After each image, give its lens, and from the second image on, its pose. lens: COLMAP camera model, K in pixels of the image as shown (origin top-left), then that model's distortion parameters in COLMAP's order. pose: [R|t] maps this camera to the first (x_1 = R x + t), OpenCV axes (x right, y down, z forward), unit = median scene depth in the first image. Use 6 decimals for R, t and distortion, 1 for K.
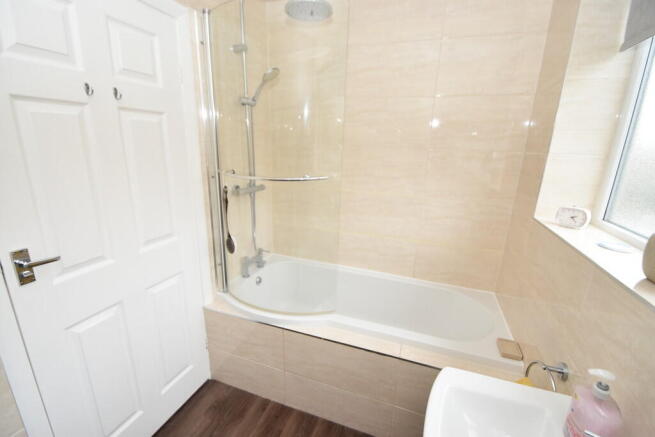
lens RADIAL K [[287.6, 0, 329.7], [0, 287.6, 222.3], [0, 0, 1]] dist [0.003382, -0.000646]
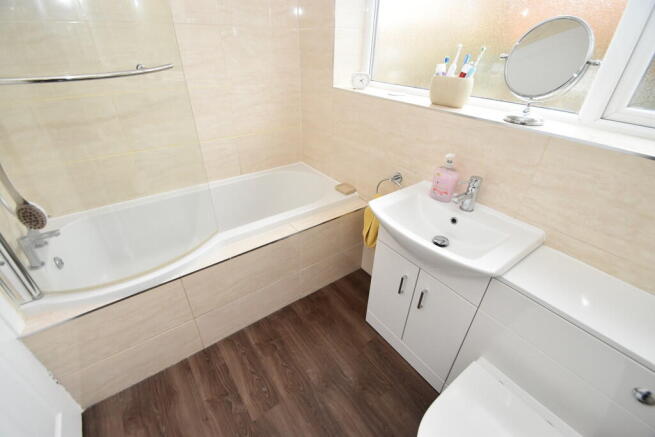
lens RADIAL K [[287.6, 0, 327.9], [0, 287.6, 218.2], [0, 0, 1]] dist [0.003382, -0.000646]
pose [[0.568197, -0.454770, 0.685811, -0.369683], [0.218786, 0.886906, 0.406854, -0.020730], [-0.793275, -0.081127, 0.603435, 0.168114]]
